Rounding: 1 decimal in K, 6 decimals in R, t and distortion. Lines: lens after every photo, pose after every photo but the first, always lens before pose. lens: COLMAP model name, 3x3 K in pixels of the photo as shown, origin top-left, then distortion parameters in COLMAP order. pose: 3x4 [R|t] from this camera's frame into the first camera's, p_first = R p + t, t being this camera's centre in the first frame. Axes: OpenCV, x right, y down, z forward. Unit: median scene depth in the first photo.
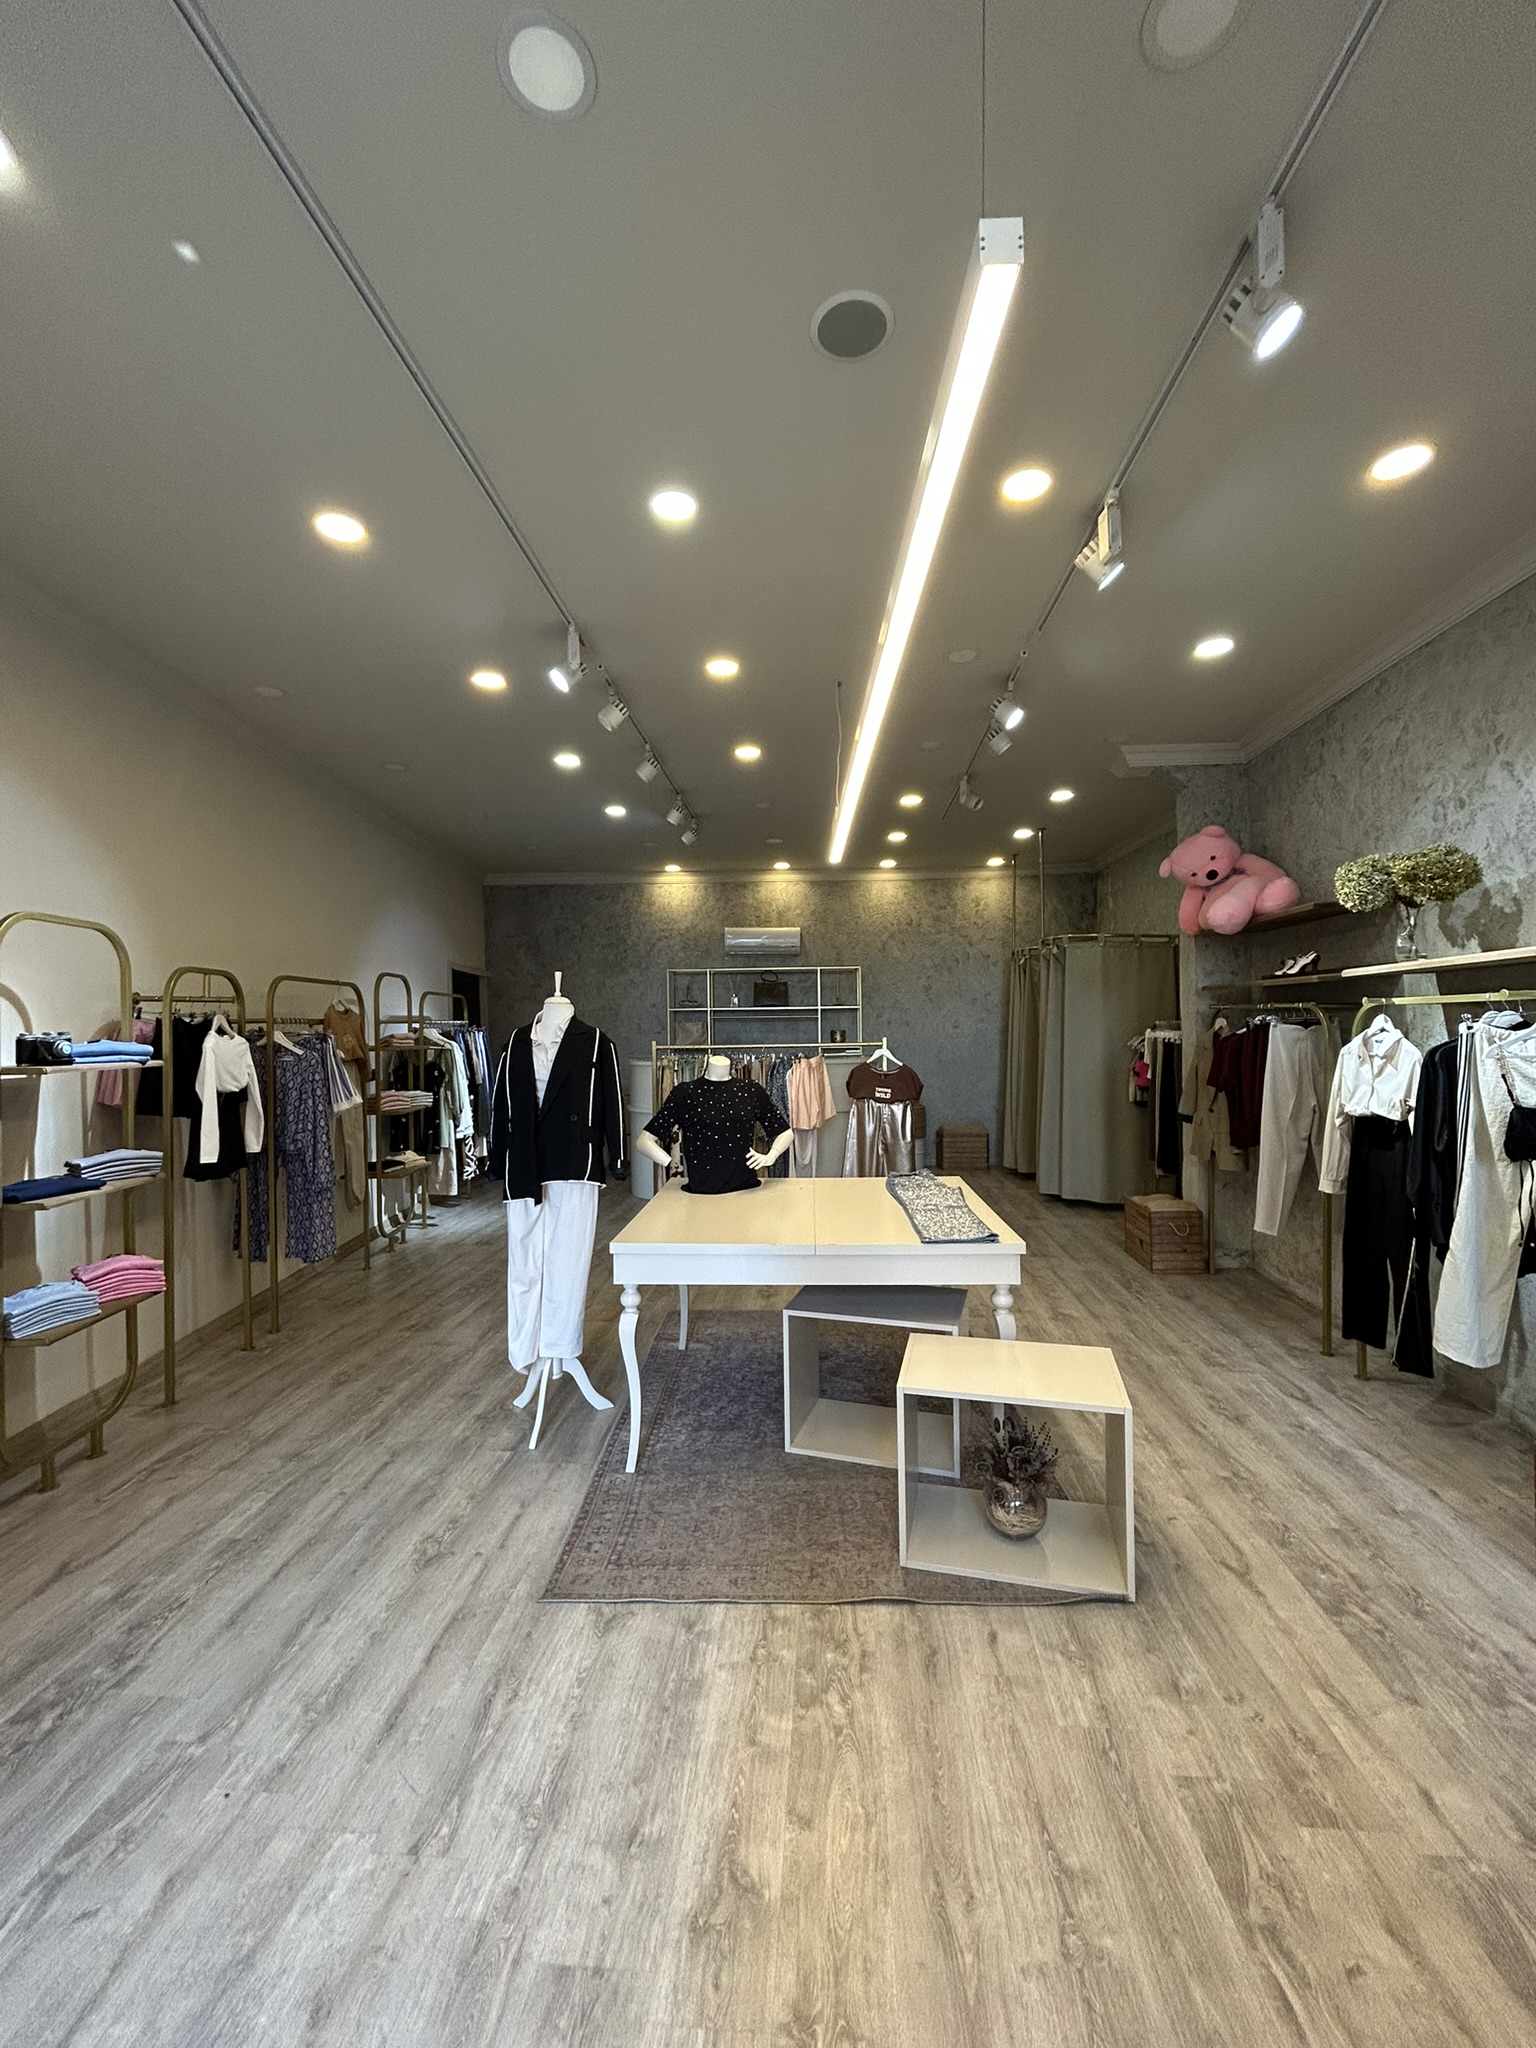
lens RADIAL K [[821.3, 0, 766.1], [0, 821.3, 1023.3], [0, 0, 1]] dist [-0.003245, 0.000948]
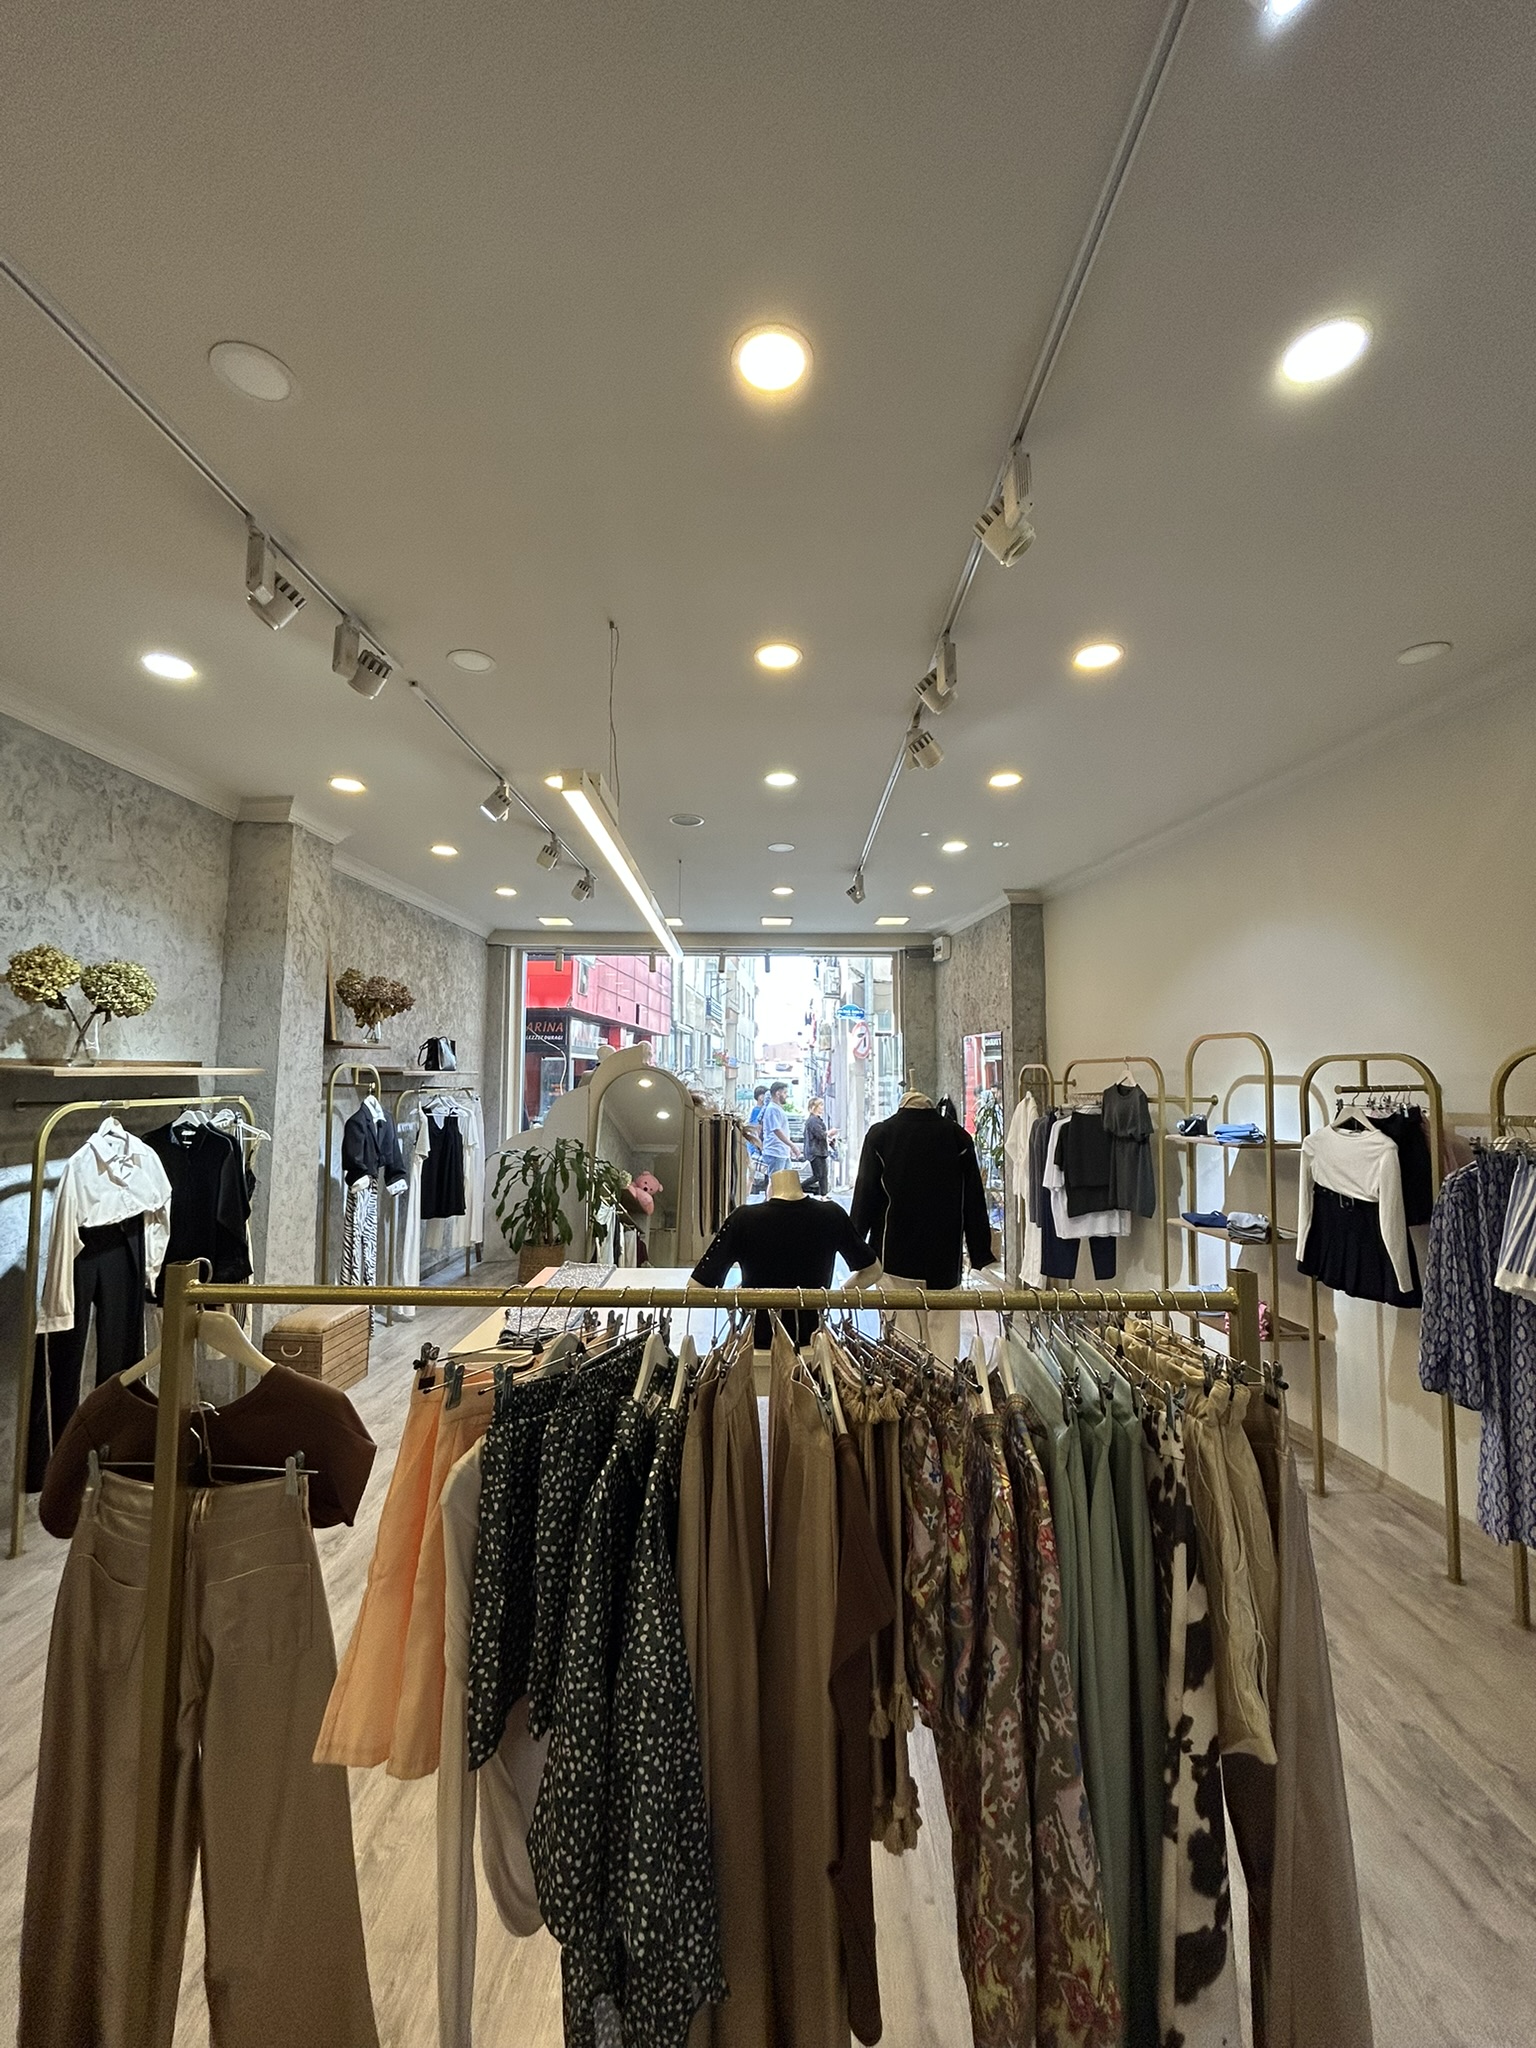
lens RADIAL K [[821.3, 0, 763.8], [0, 821.3, 1026.6], [0, 0, 1]] dist [-0.003245, 0.000948]
pose [[-0.998960, 0.004878, -0.045340, -0.006340], [0.007778, 0.997919, -0.064012, -0.053094], [0.044934, -0.064298, -0.996919, 2.136748]]
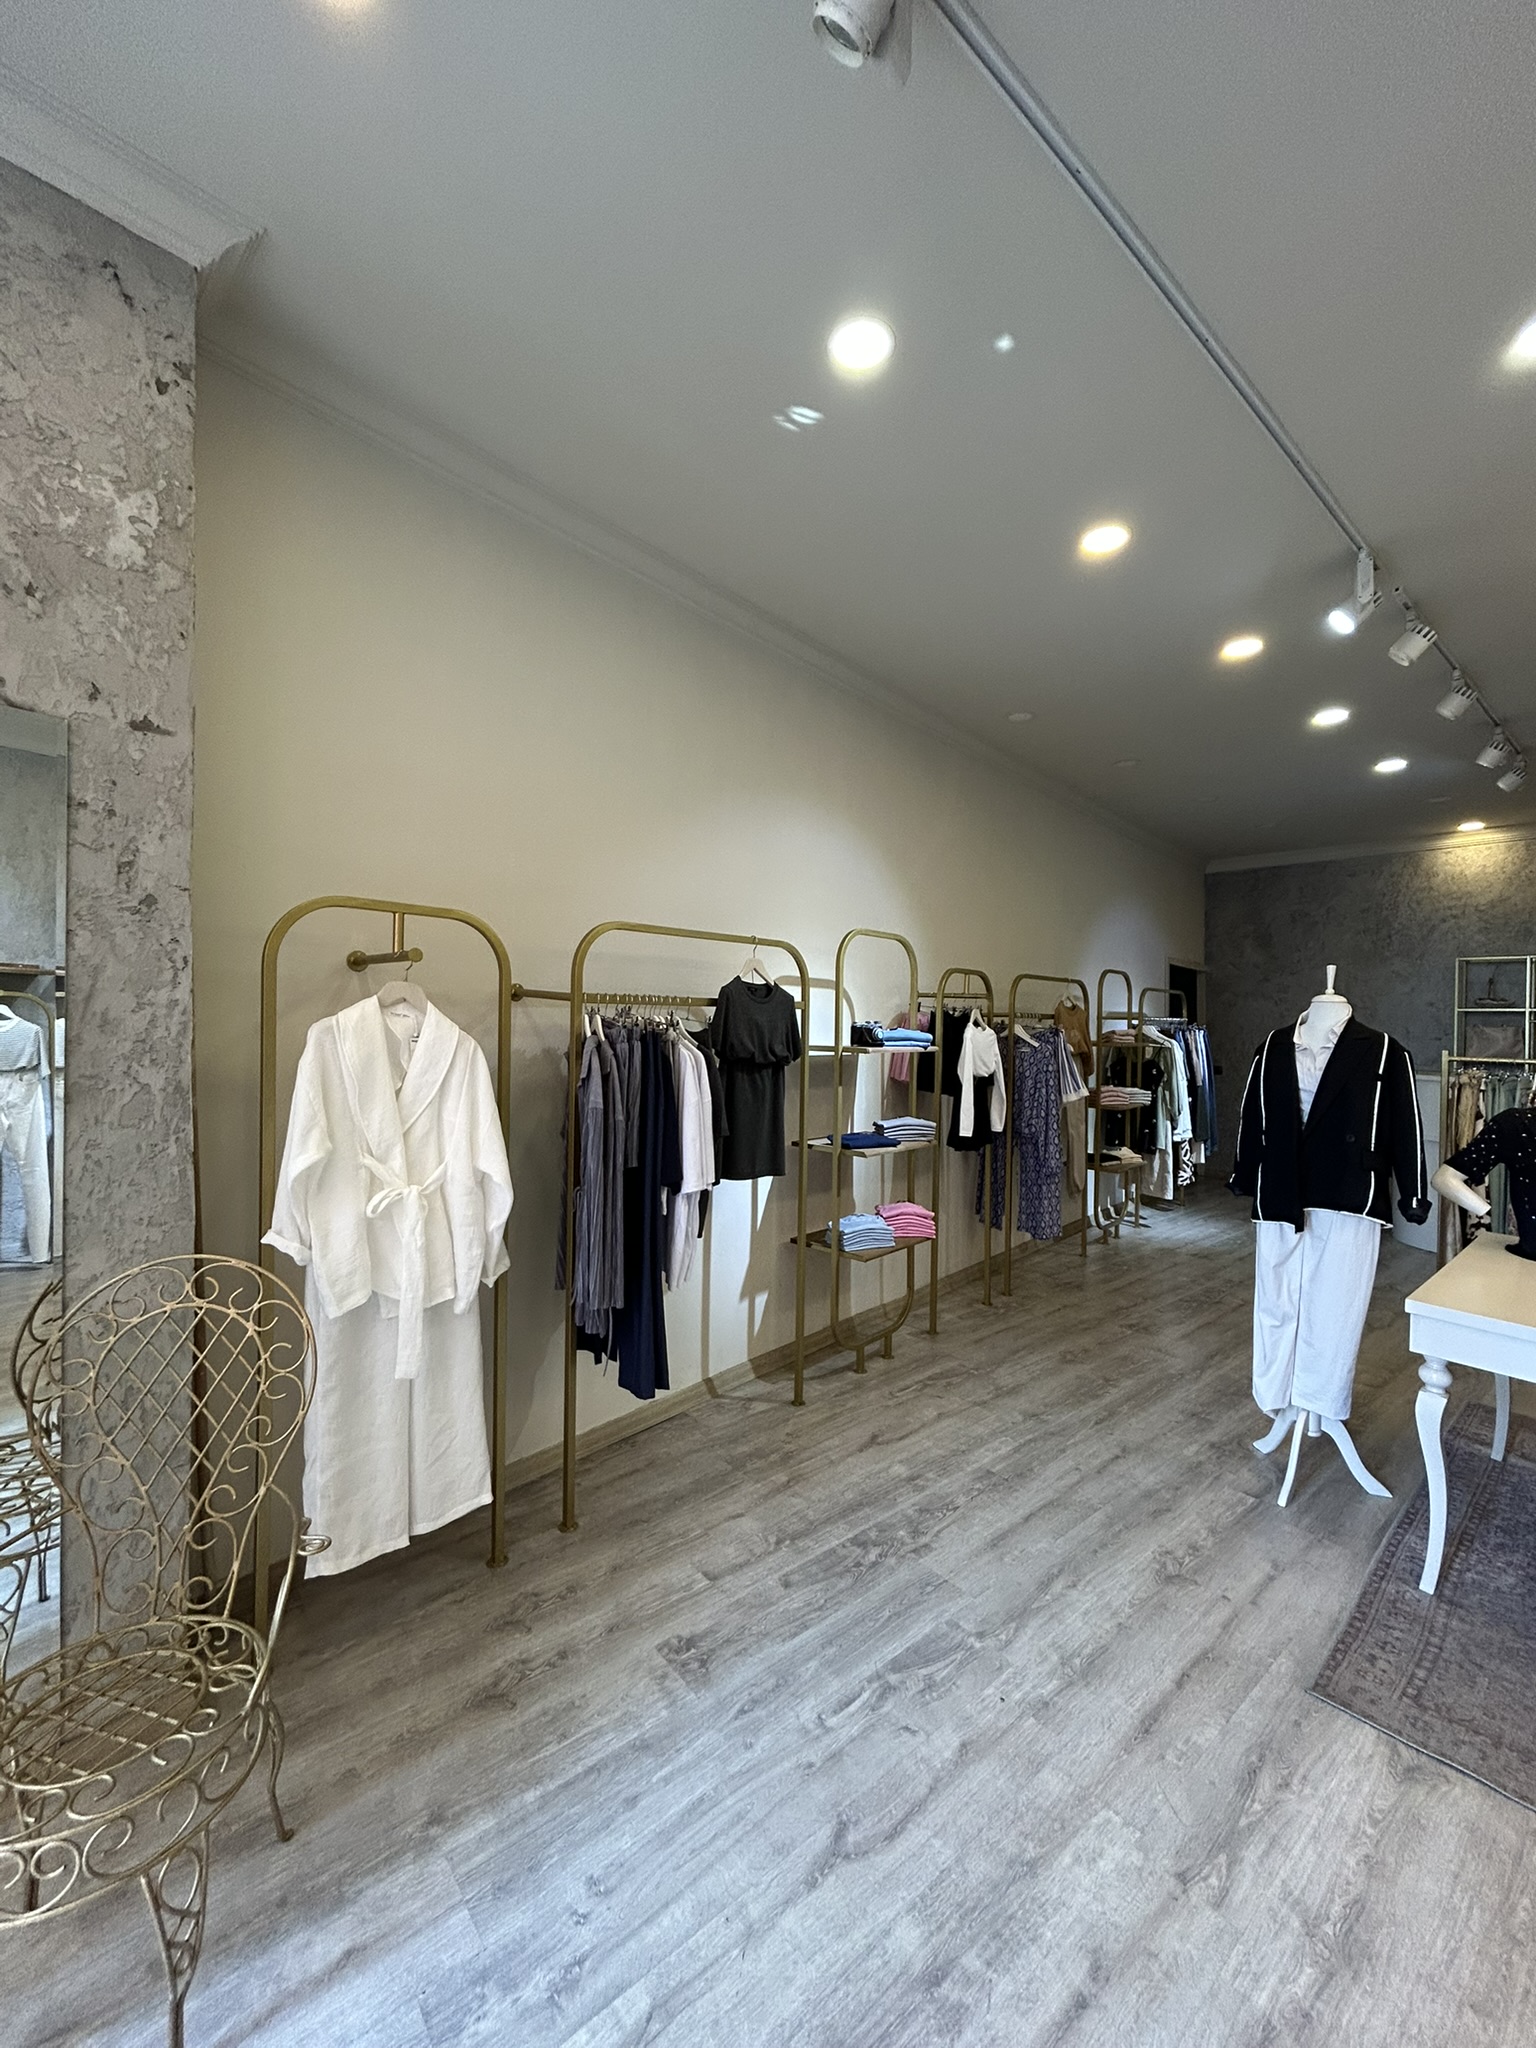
lens RADIAL K [[821.3, 0, 770.1], [0, 821.3, 1023.0], [0, 0, 1]] dist [-0.003245, 0.000948]
pose [[0.695612, 0.027660, -0.717885, -0.045443], [-0.023992, 0.999596, 0.015267, -0.001845], [0.718017, 0.006604, 0.695994, -0.013066]]
